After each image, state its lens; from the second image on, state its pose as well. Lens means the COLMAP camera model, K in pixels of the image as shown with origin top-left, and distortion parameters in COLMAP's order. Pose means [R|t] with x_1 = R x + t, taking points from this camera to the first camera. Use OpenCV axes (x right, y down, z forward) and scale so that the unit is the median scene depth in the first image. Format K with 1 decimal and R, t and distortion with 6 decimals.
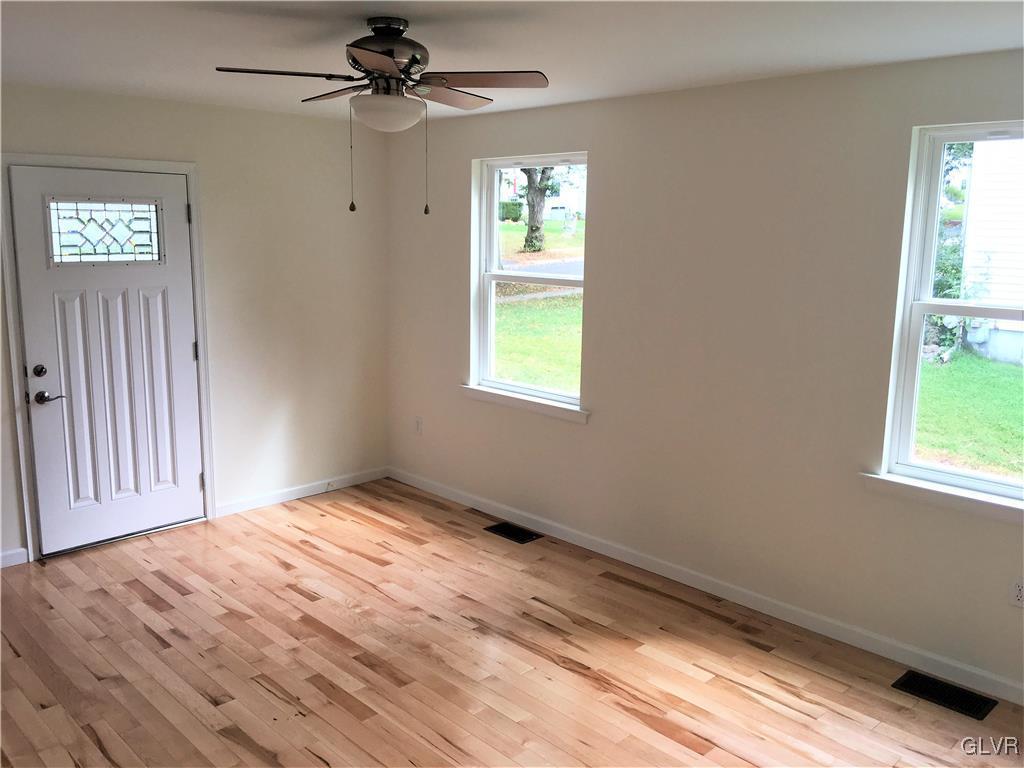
lens RADIAL K [[869.0, 0, 514.3], [0, 869.0, 379.8], [0, 0, 1]] dist [0.065172, -0.121541]
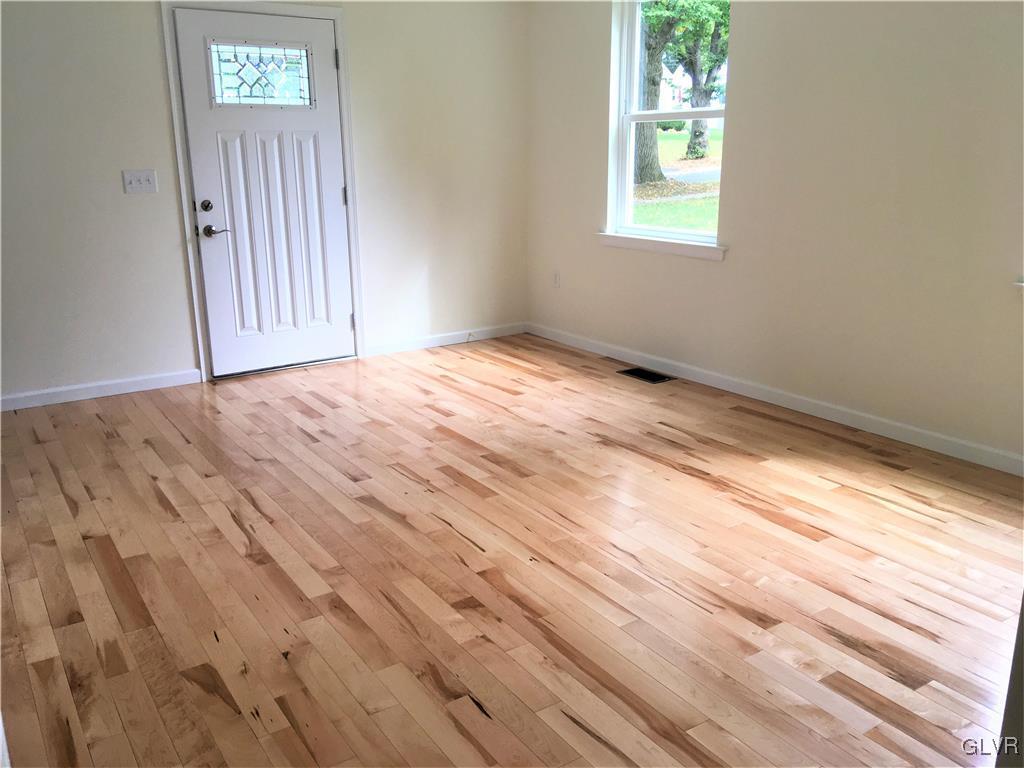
lens RADIAL K [[869.0, 0, 509.1], [0, 869.0, 382.4], [0, 0, 1]] dist [0.065172, -0.121541]
pose [[0.982417, 0.023937, -0.185159, 0.034060], [-0.006996, 0.995770, 0.091613, 0.106601], [0.186569, -0.088707, 0.978429, -0.013175]]
